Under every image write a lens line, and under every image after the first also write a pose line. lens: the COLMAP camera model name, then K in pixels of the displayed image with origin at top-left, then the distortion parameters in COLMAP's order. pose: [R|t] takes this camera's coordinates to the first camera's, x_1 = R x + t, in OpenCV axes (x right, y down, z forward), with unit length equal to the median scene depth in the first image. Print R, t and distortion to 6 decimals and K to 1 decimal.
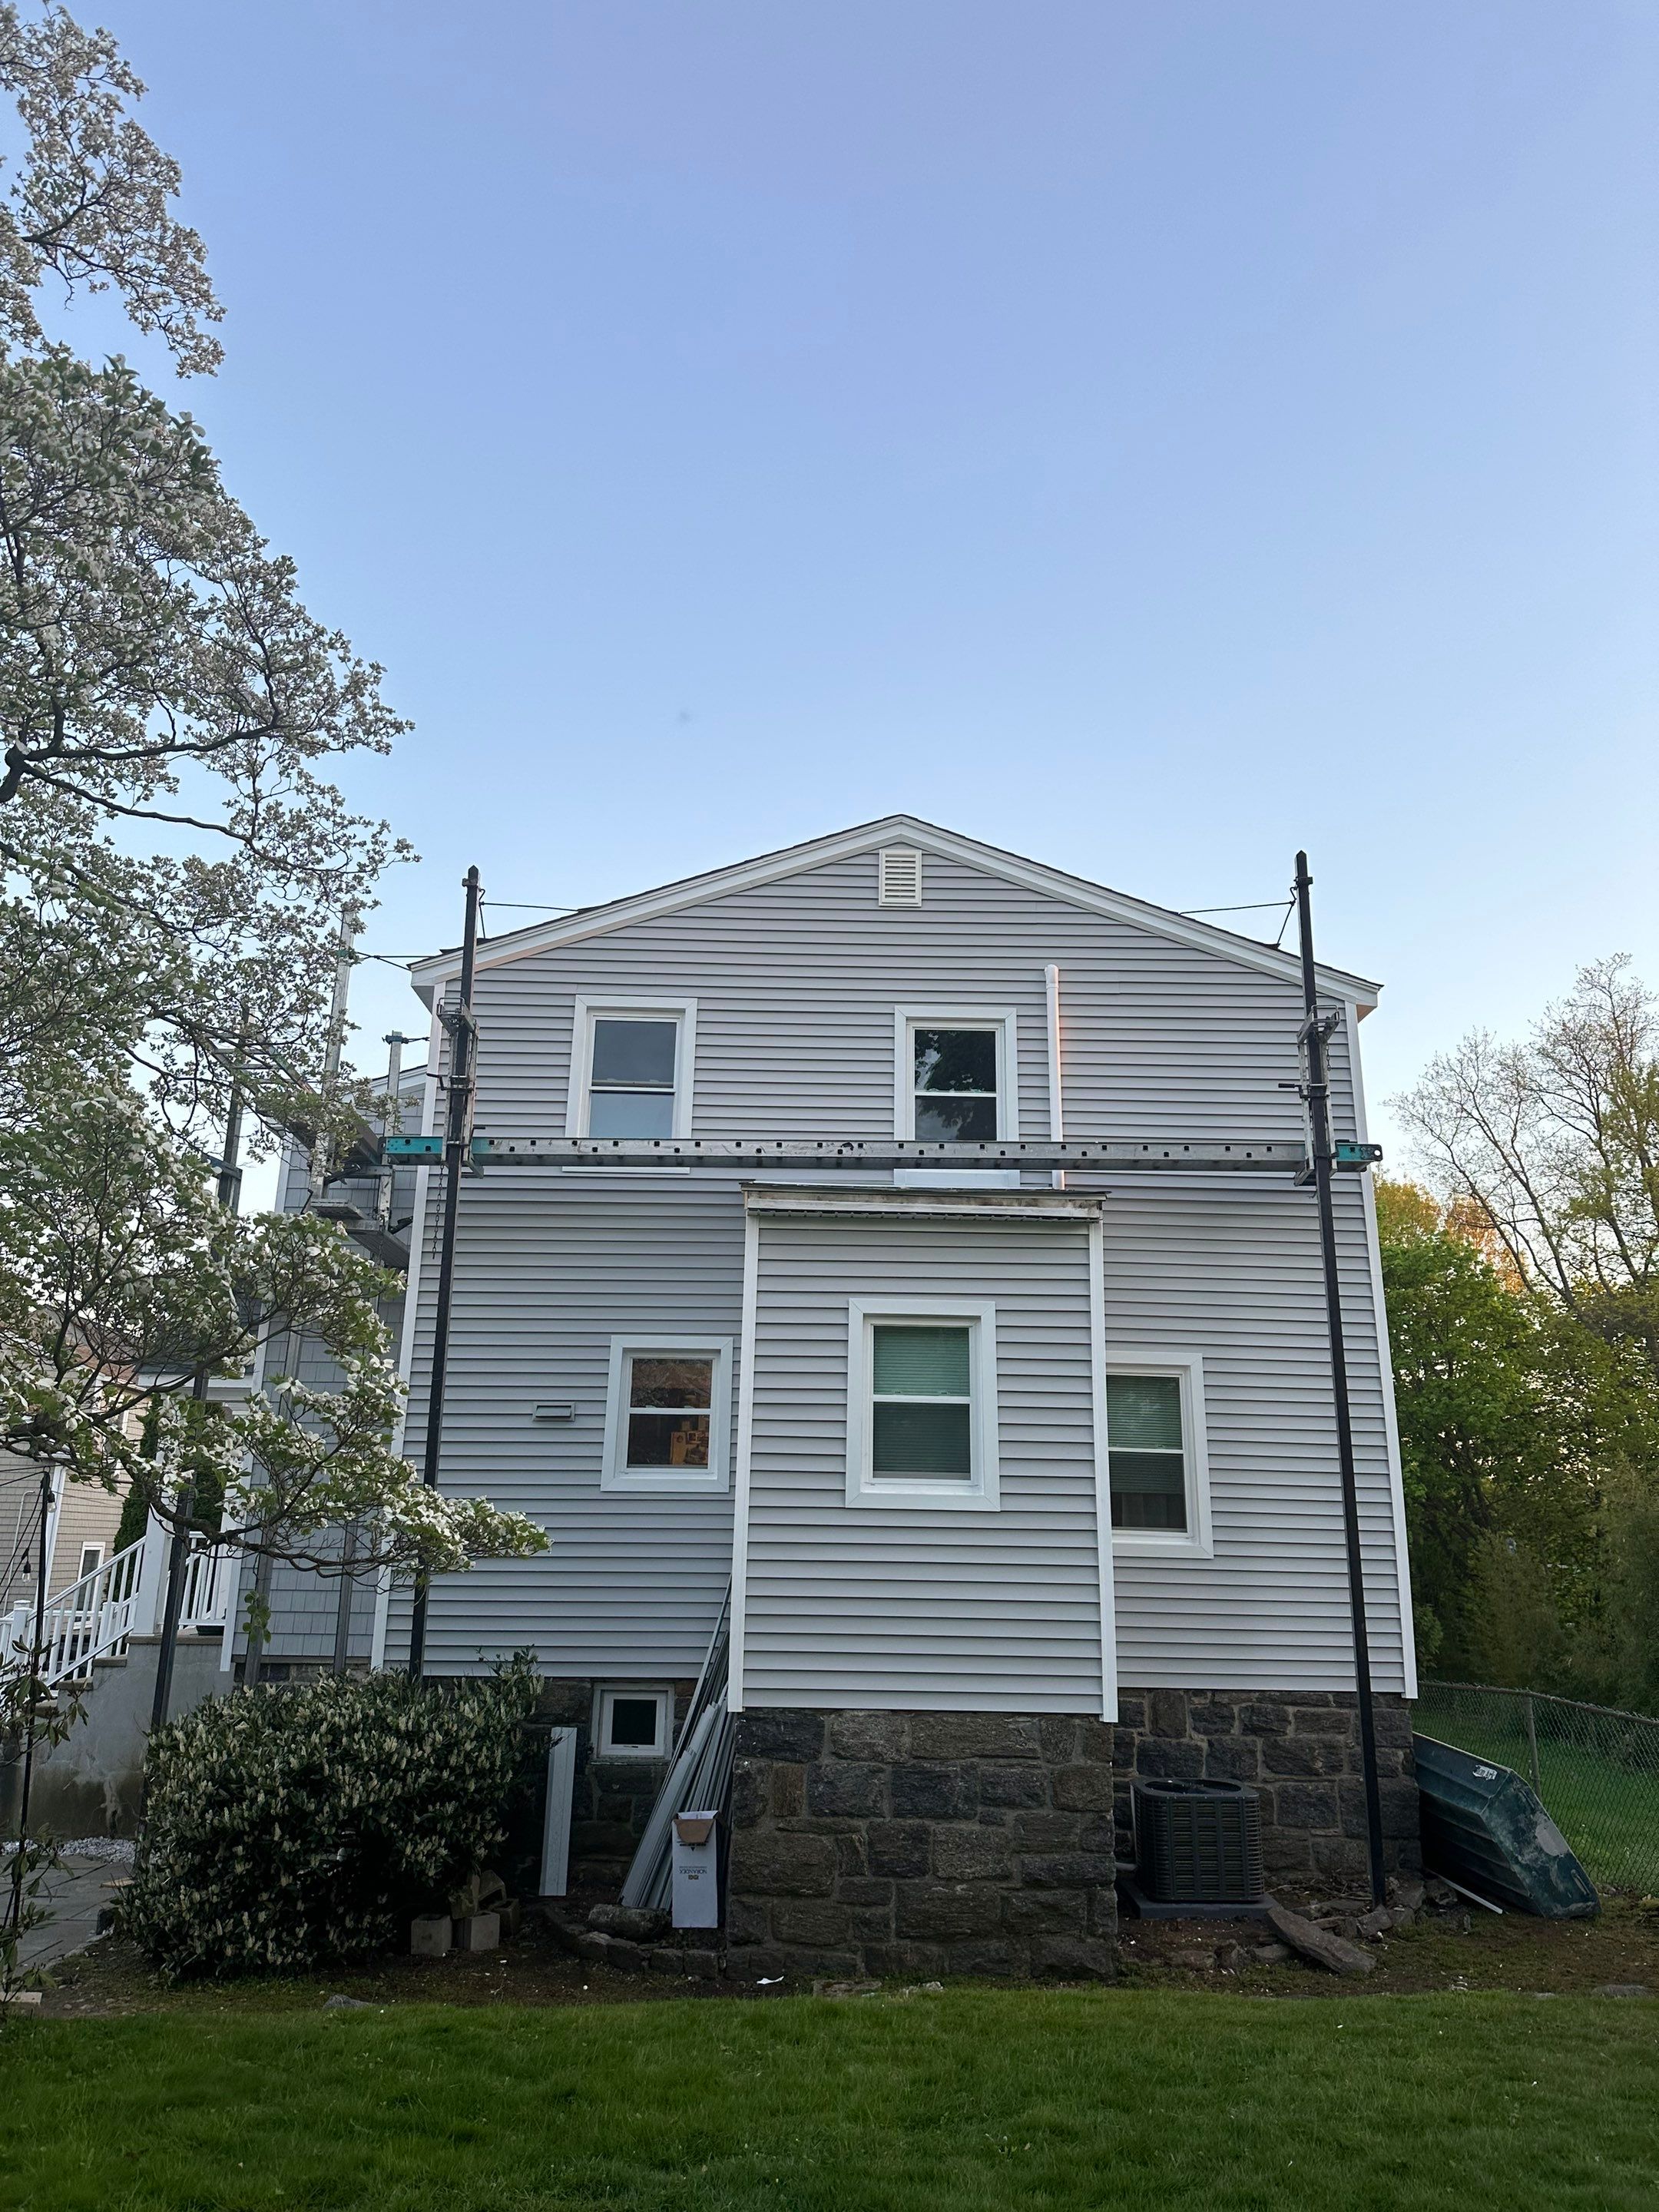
lens RADIAL K [[1552.2, 0, 824.4], [0, 1552.2, 1095.1], [0, 0, 1]] dist [0.086367, -0.130706]
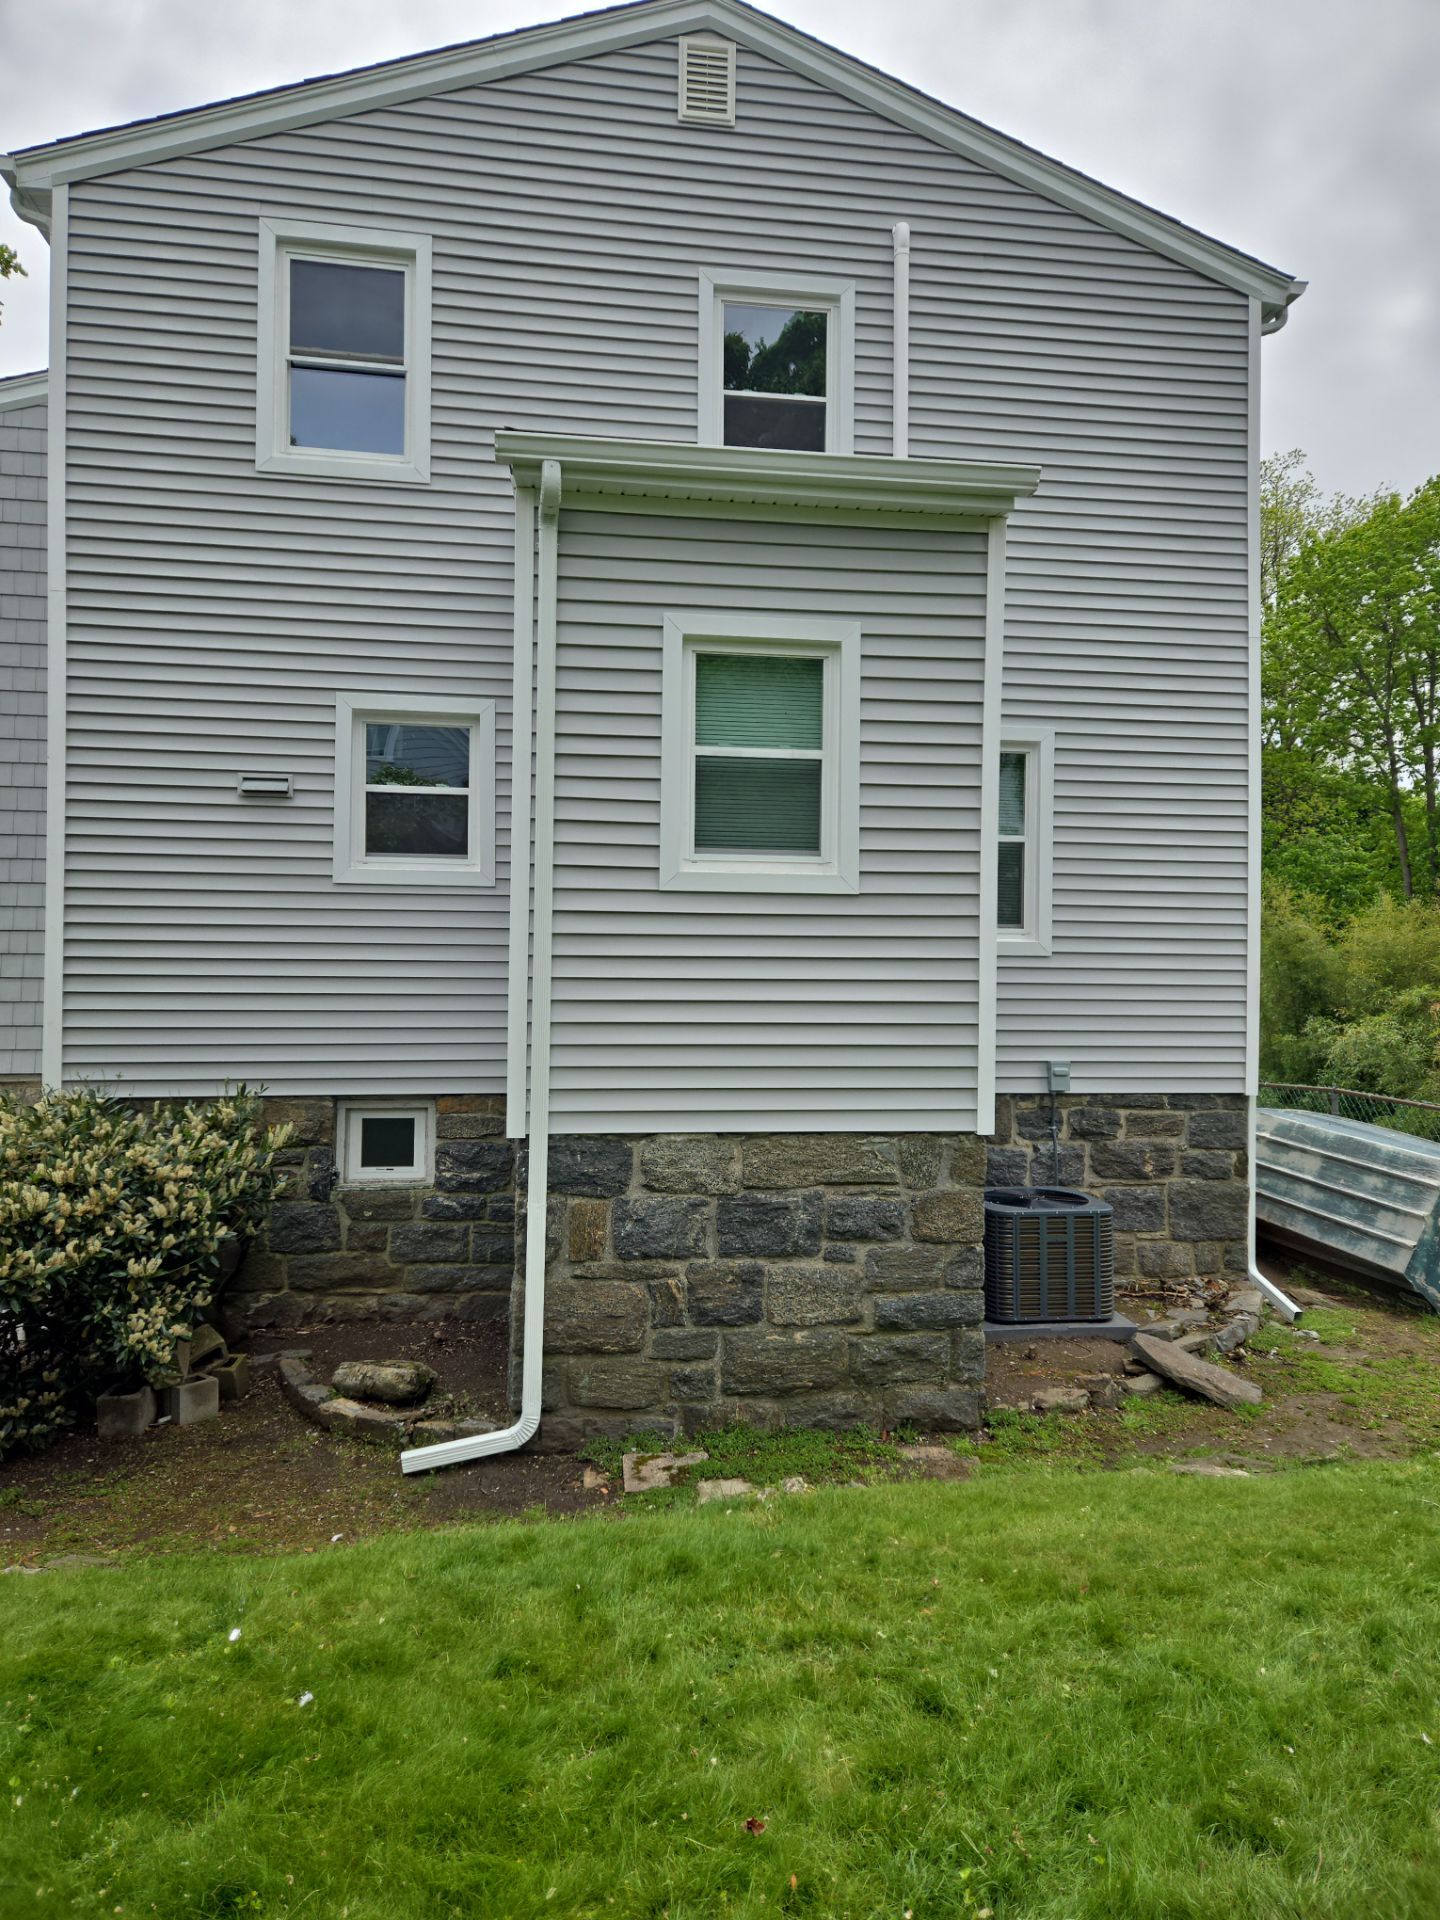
lens RADIAL K [[1274.8, 0, 720.5], [0, 1274.8, 952.1], [0, 0, 1]] dist [0.115124, -0.100356]
pose [[0.991849, -0.004179, 0.127350, -0.034801], [-0.029200, 0.965409, 0.259100, 0.127345], [-0.124028, -0.260706, 0.957418, 0.377902]]
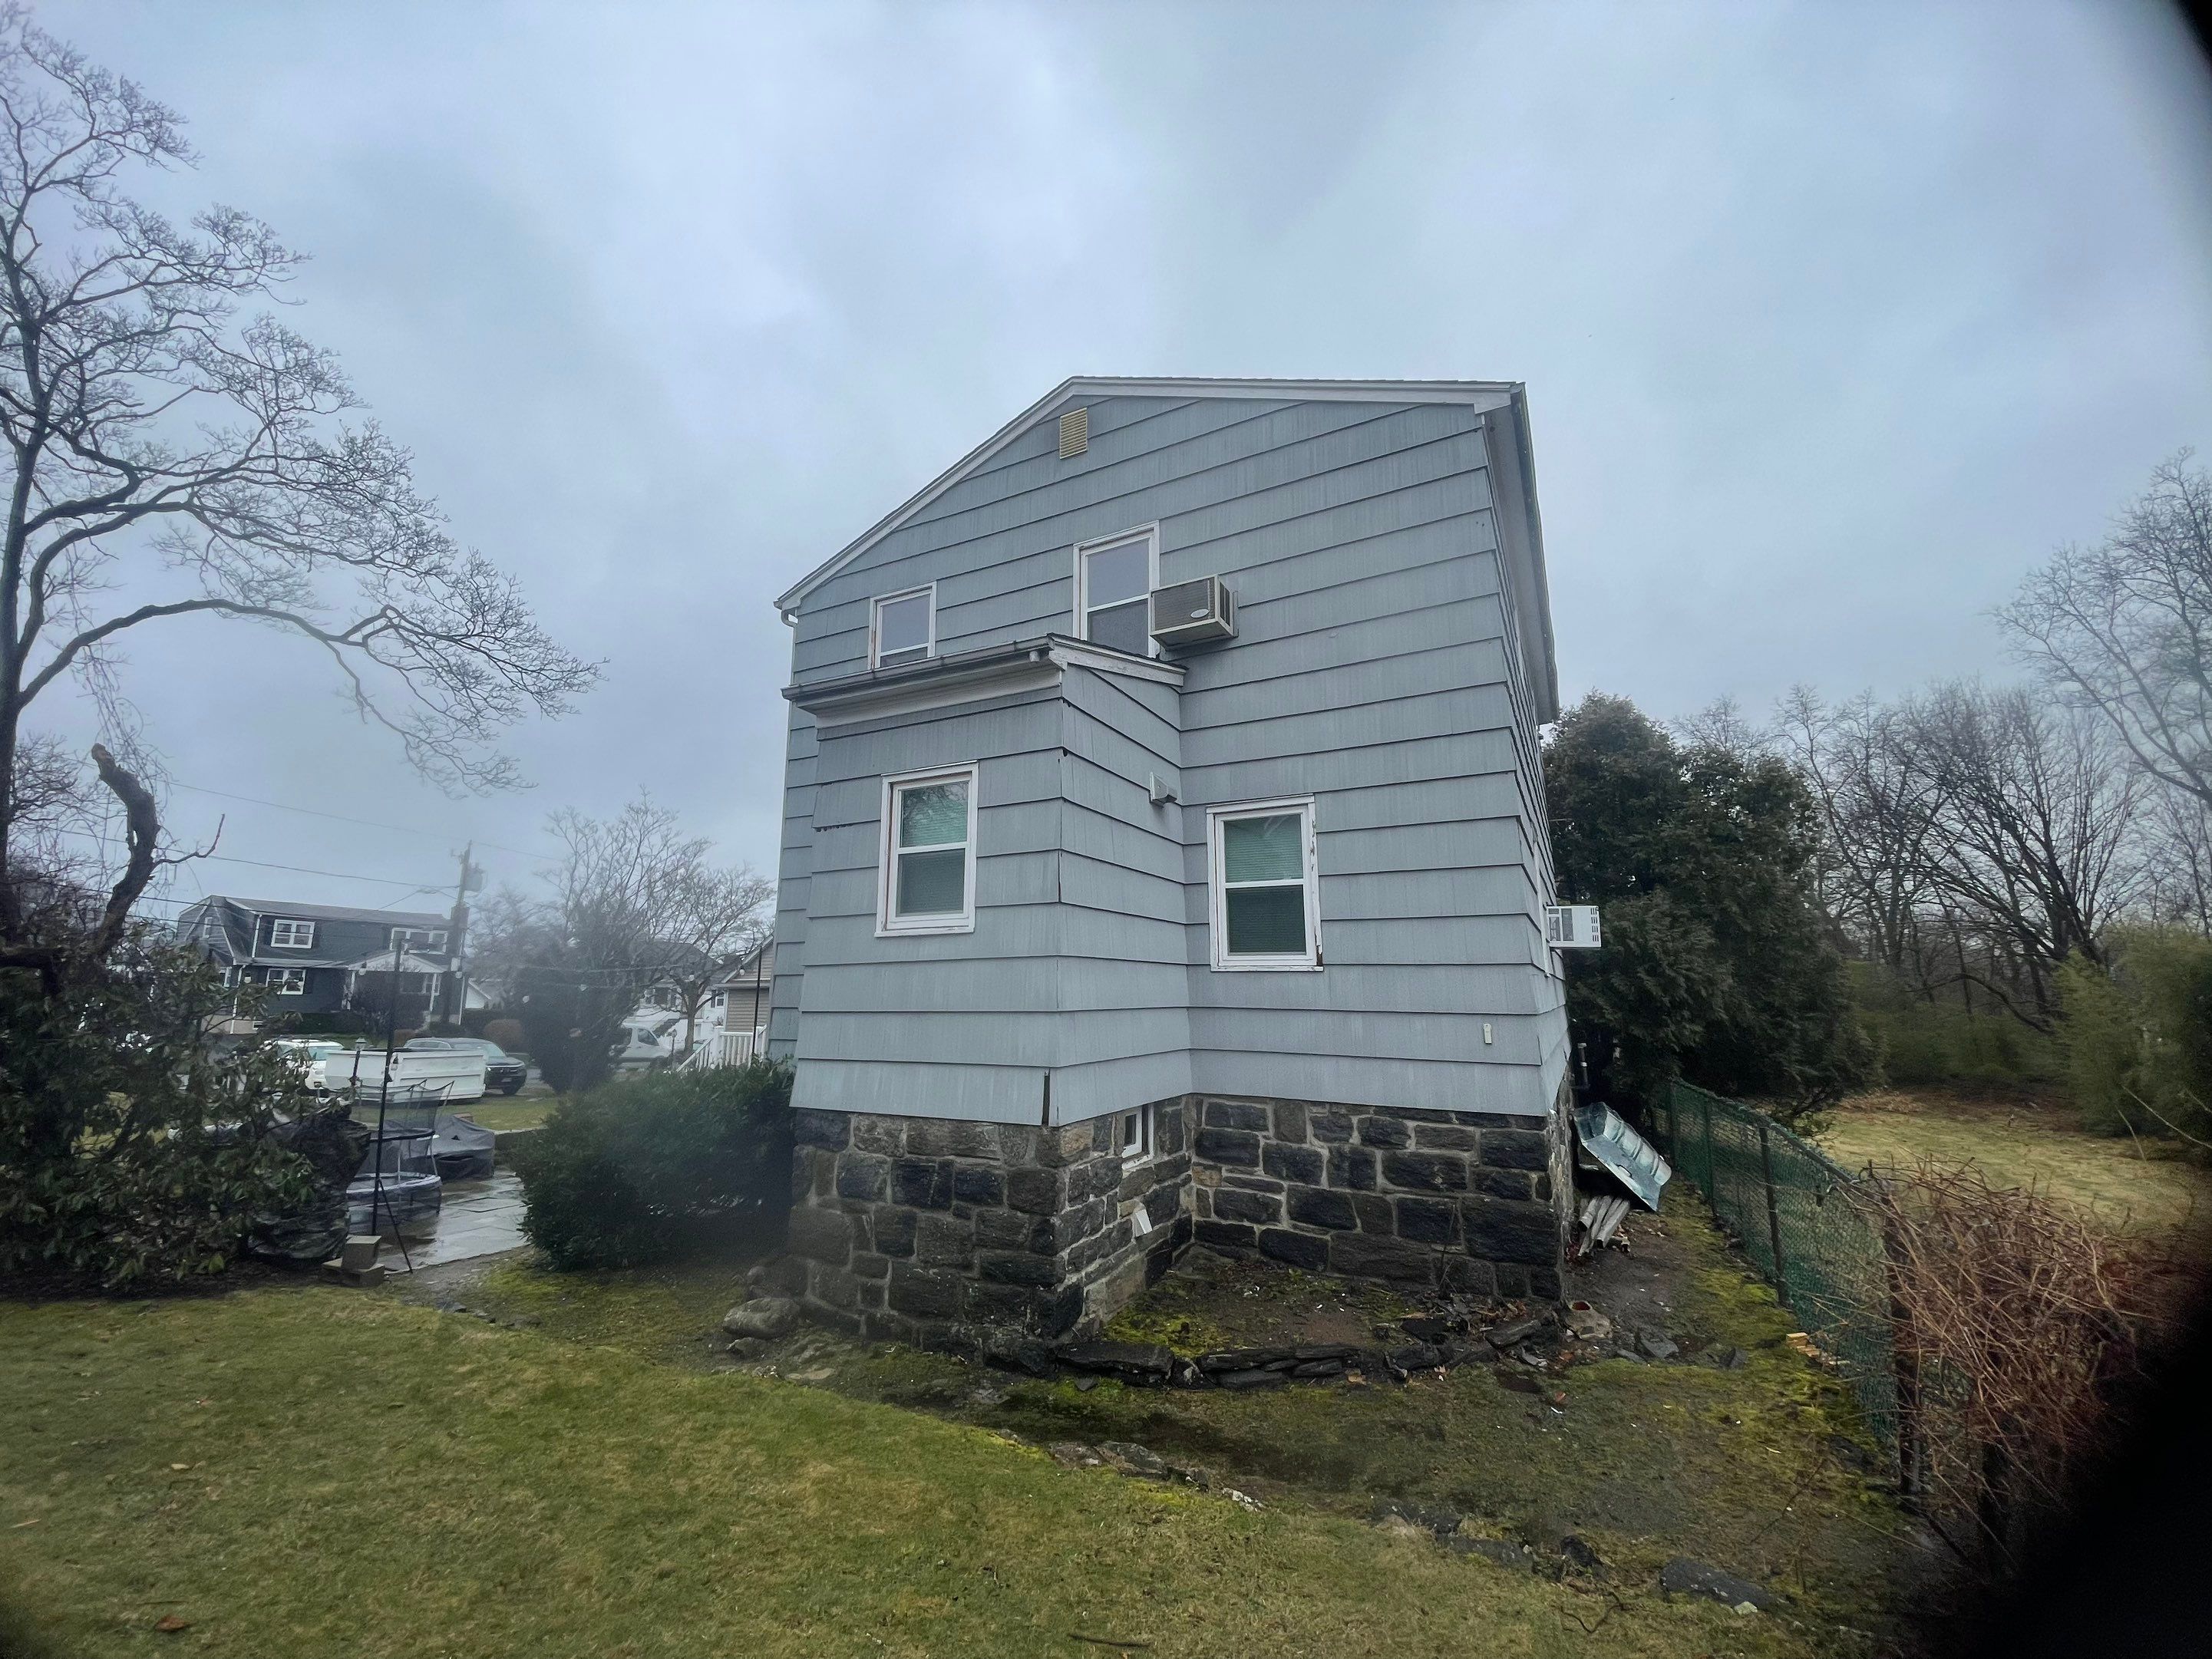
lens RADIAL K [[875.5, 0, 1106.0], [0, 875.5, 829.5], [0, 0, 1]] dist [0.047589, -0.000121]
pose [[0.871285, -0.107289, -0.478907, 0.471379], [0.150975, 0.987087, 0.053535, 0.165286], [0.466979, -0.118947, 0.876232, 0.494408]]
